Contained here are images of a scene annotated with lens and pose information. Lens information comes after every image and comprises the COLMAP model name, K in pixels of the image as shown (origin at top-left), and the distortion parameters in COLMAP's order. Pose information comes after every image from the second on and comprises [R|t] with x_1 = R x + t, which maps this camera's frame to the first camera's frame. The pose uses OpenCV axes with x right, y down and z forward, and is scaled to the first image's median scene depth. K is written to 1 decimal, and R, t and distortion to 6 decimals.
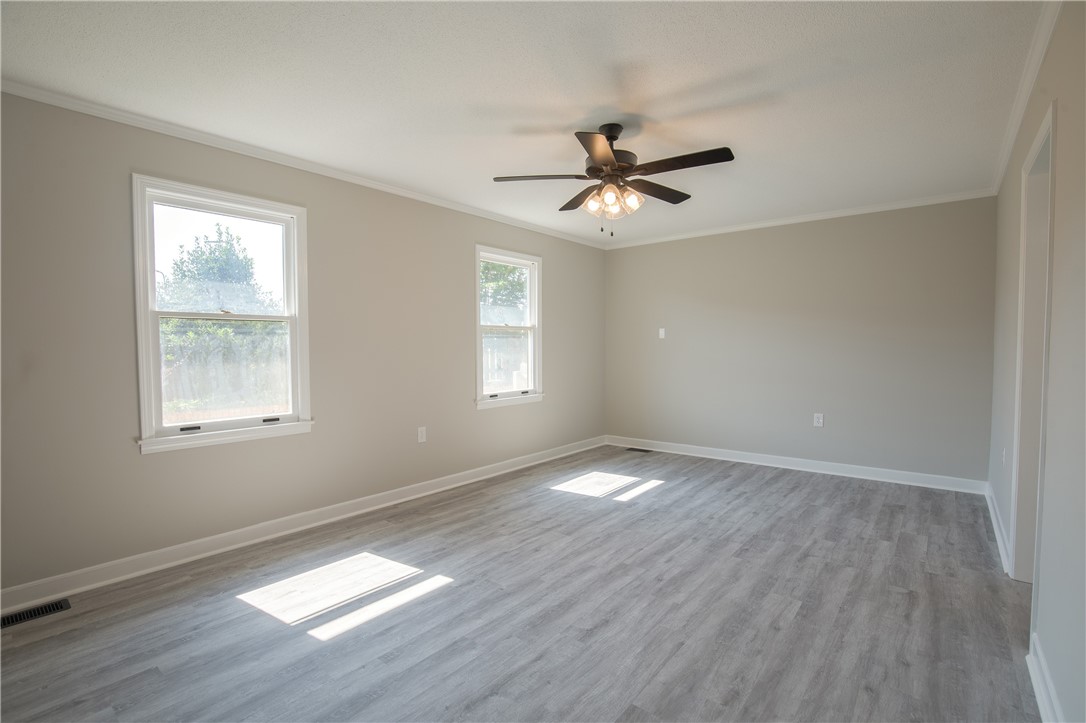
lens RADIAL K [[512.7, 0, 549.9], [0, 512.7, 367.6], [0, 0, 1]] dist [-0.033093, 0.005732]
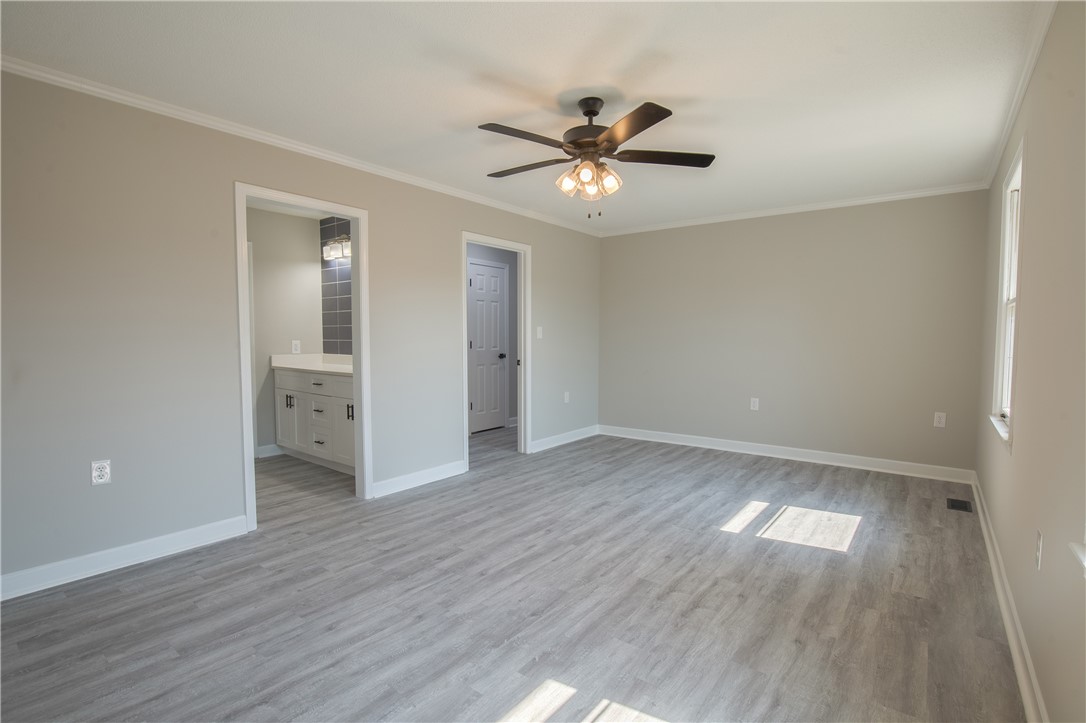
lens RADIAL K [[512.7, 0, 549.9], [0, 512.7, 367.6], [0, 0, 1]] dist [-0.033093, 0.005732]
pose [[-0.999810, 0.004597, -0.018934, 0.212489], [0.002640, 0.994770, 0.102108, -0.079565], [0.019304, 0.102039, -0.994593, 1.961989]]
